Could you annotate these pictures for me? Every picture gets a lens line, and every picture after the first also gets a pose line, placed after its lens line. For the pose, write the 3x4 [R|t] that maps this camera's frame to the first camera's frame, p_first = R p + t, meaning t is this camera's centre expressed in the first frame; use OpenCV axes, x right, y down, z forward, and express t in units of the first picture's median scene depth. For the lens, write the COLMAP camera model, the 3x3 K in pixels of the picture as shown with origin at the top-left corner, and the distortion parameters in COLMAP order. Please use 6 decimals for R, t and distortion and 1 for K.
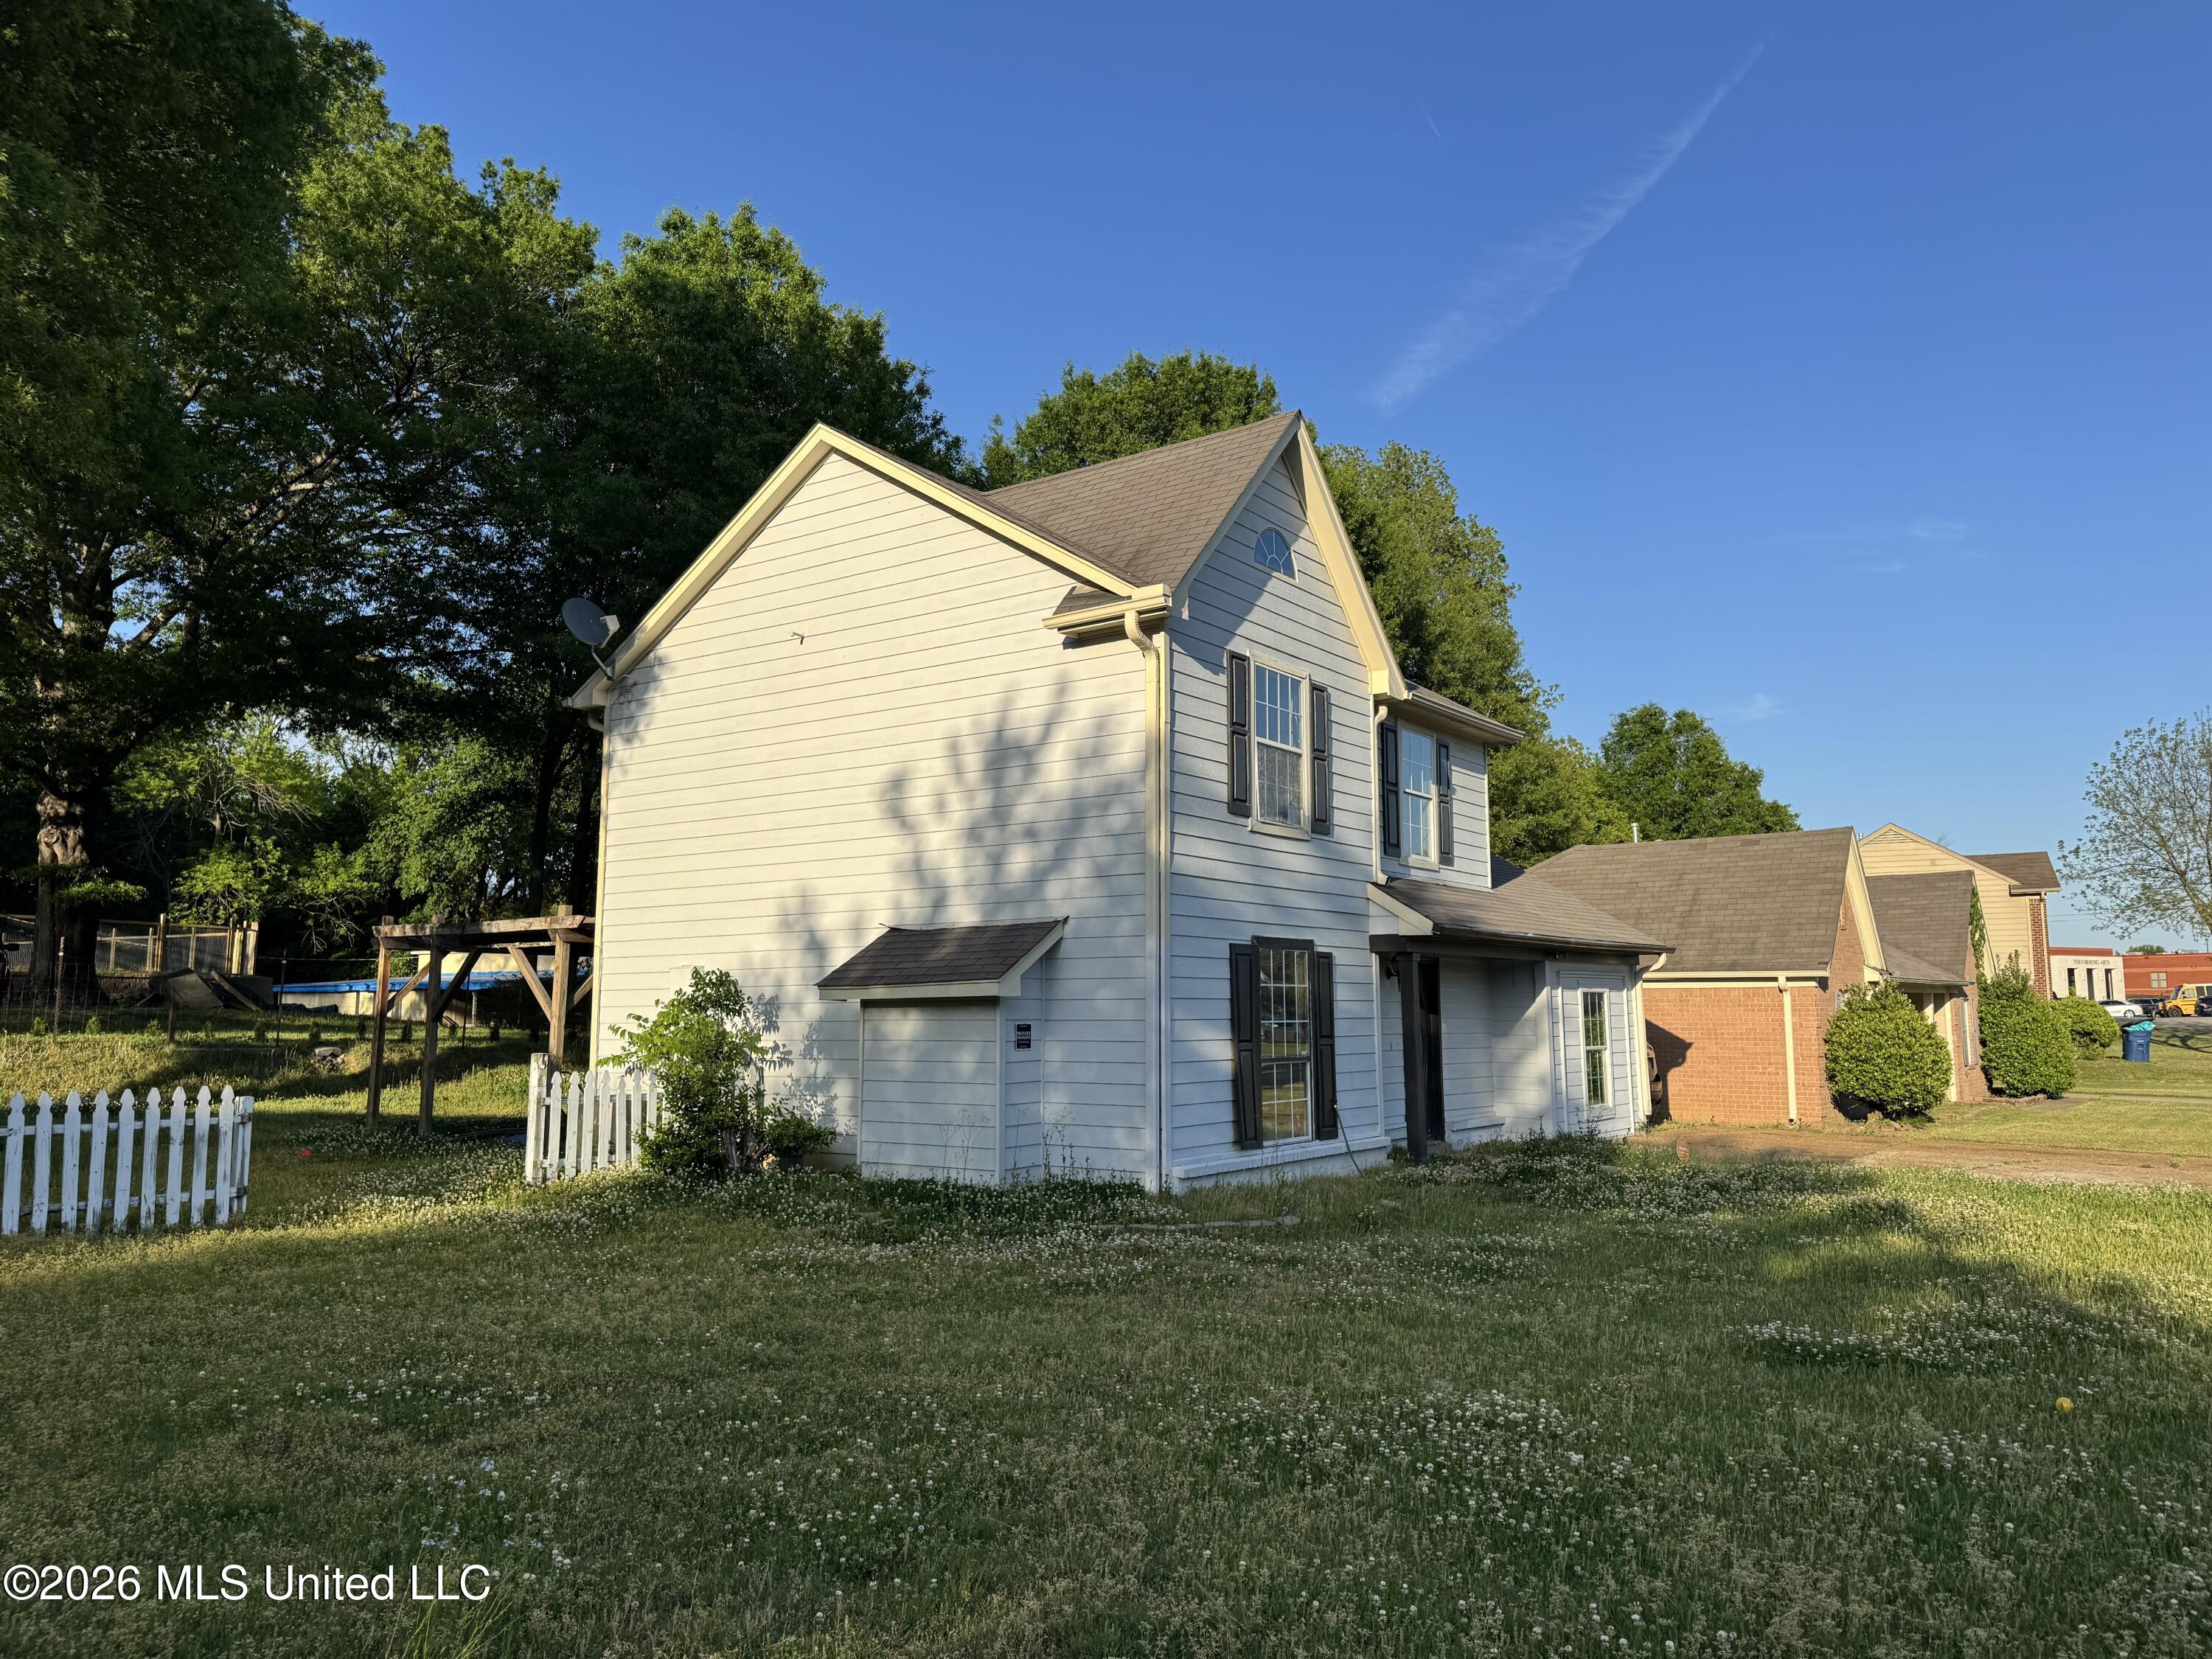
lens RADIAL K [[1598.1, 0, 1106.0], [0, 1598.1, 829.5], [0, 0, 1]] dist [-0.001916, -0.002226]
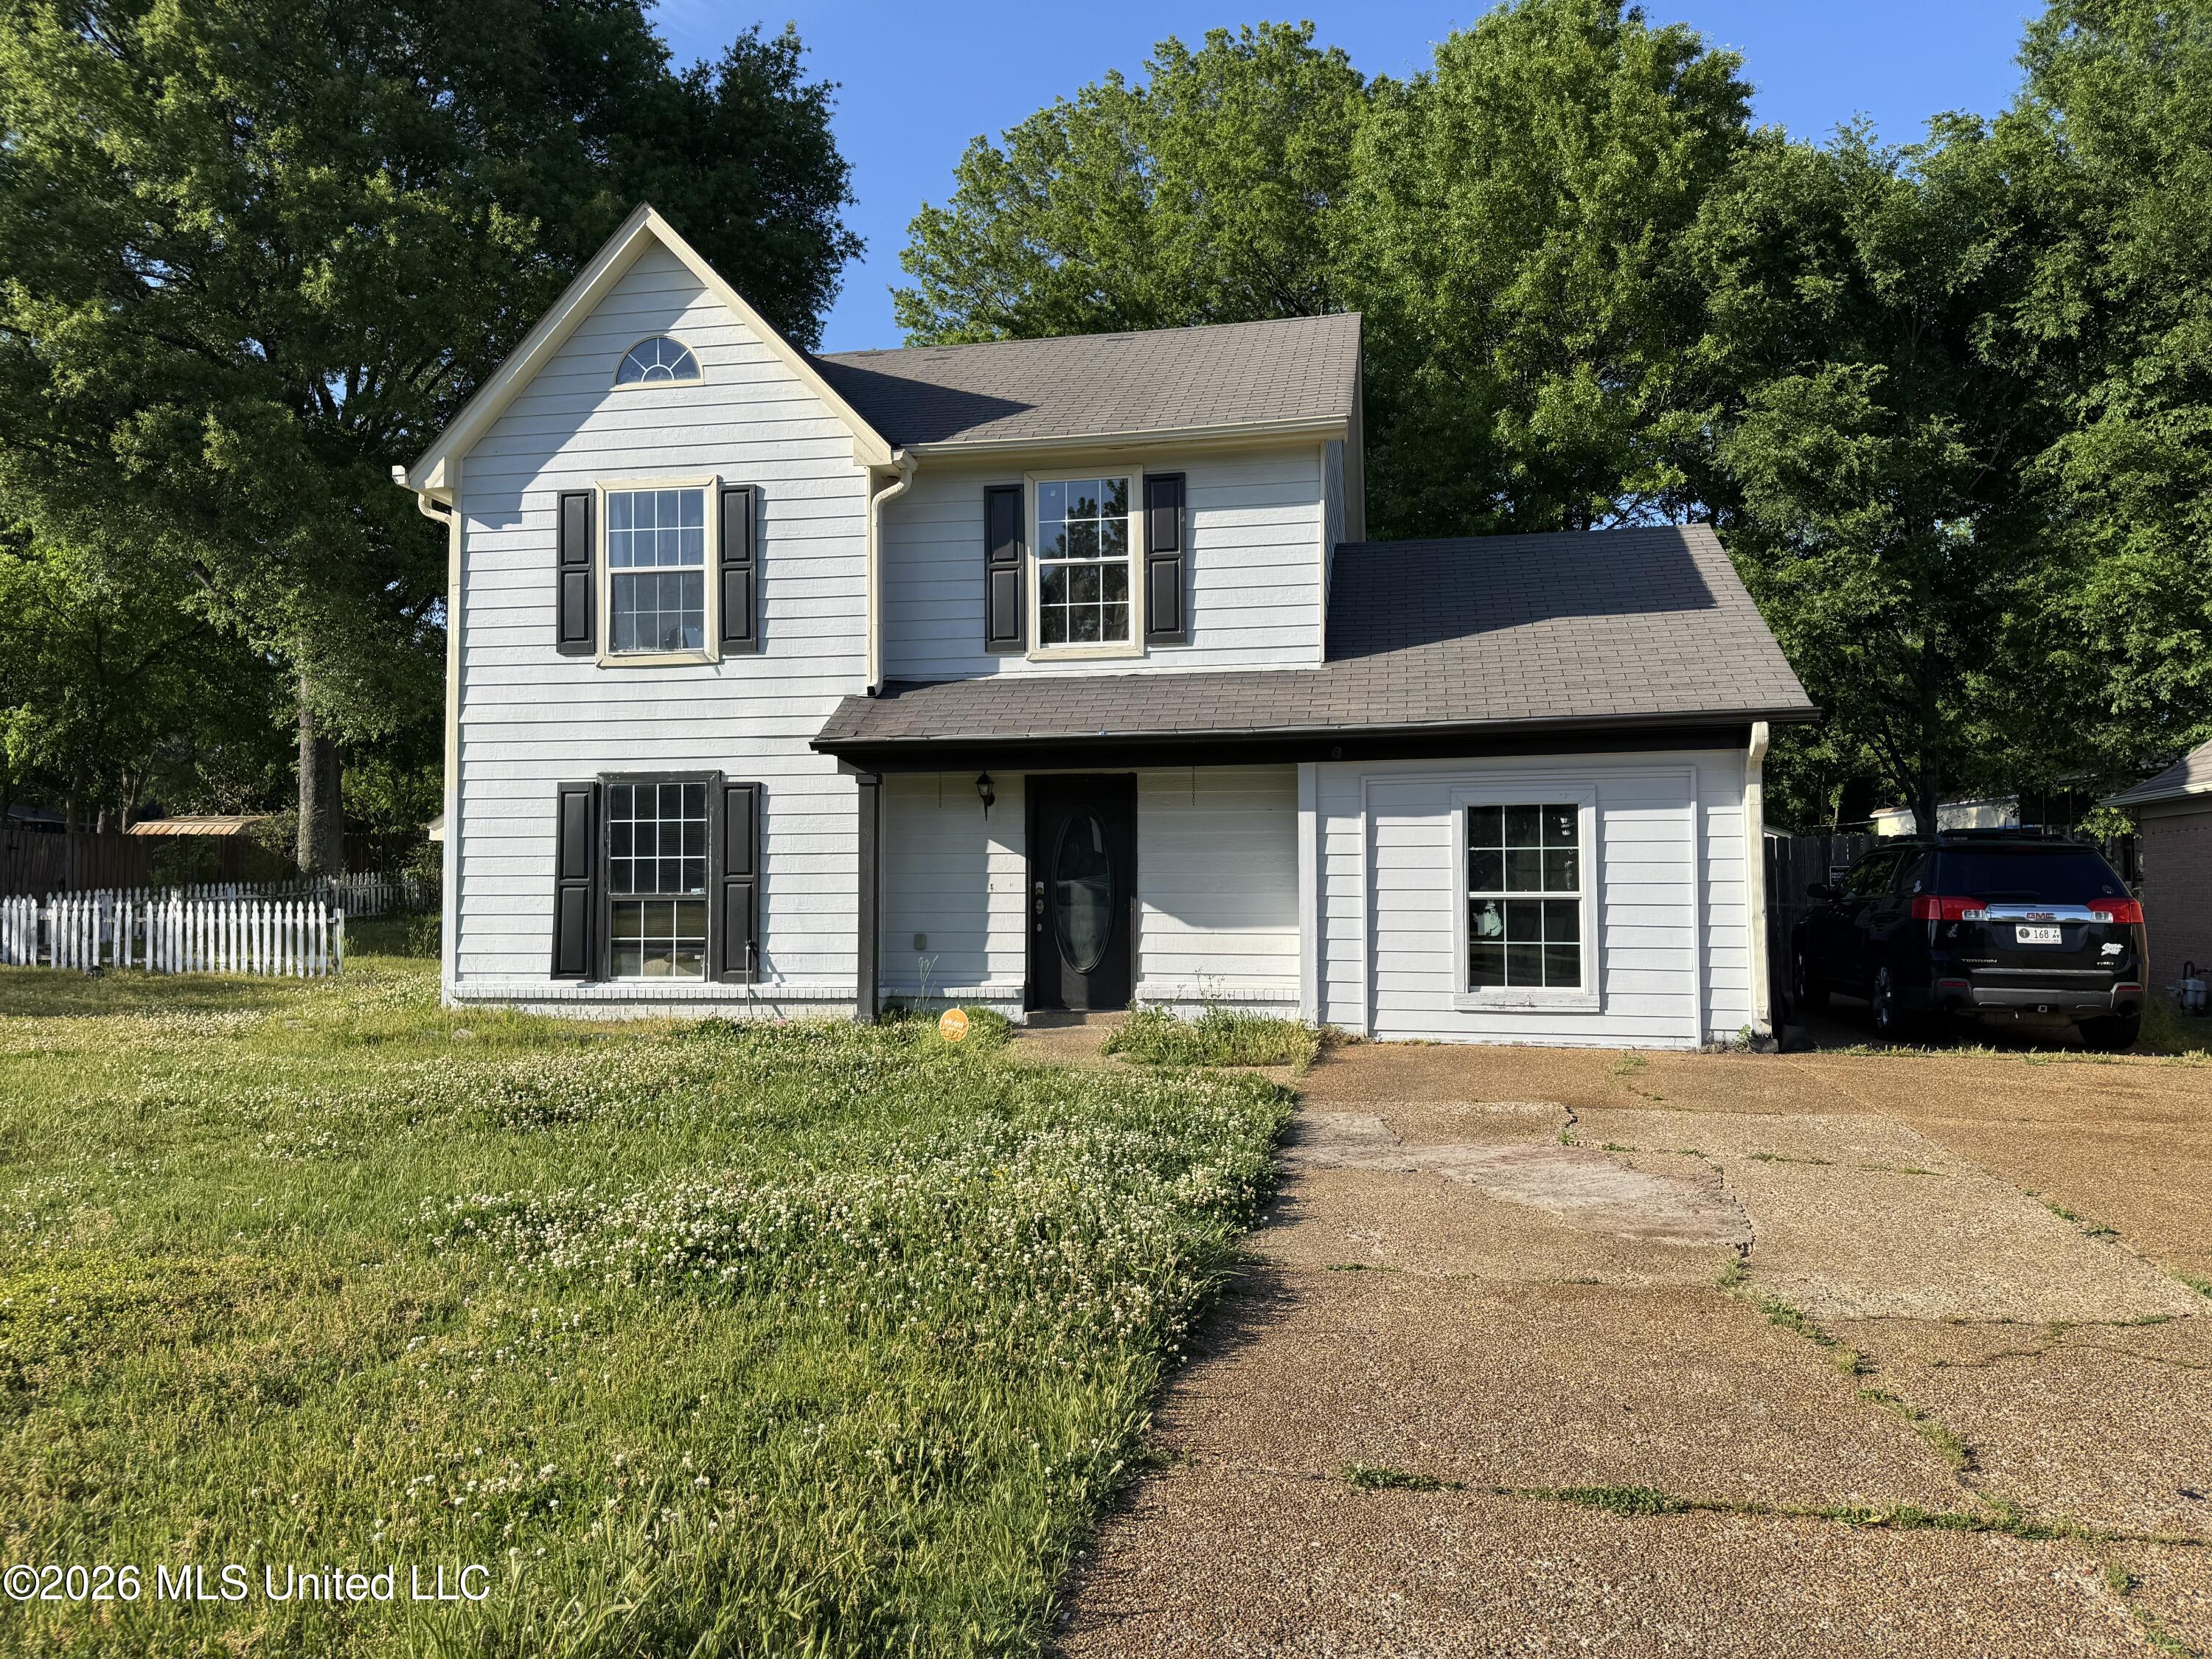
lens RADIAL K [[1598.1, 0, 1106.0], [0, 1598.1, 829.5], [0, 0, 1]] dist [-0.001916, -0.002226]
pose [[0.456647, -0.016253, -0.889499, 1.088267], [0.112941, 0.992803, 0.039841, 0.095163], [0.882450, -0.118654, 0.455196, 0.795693]]
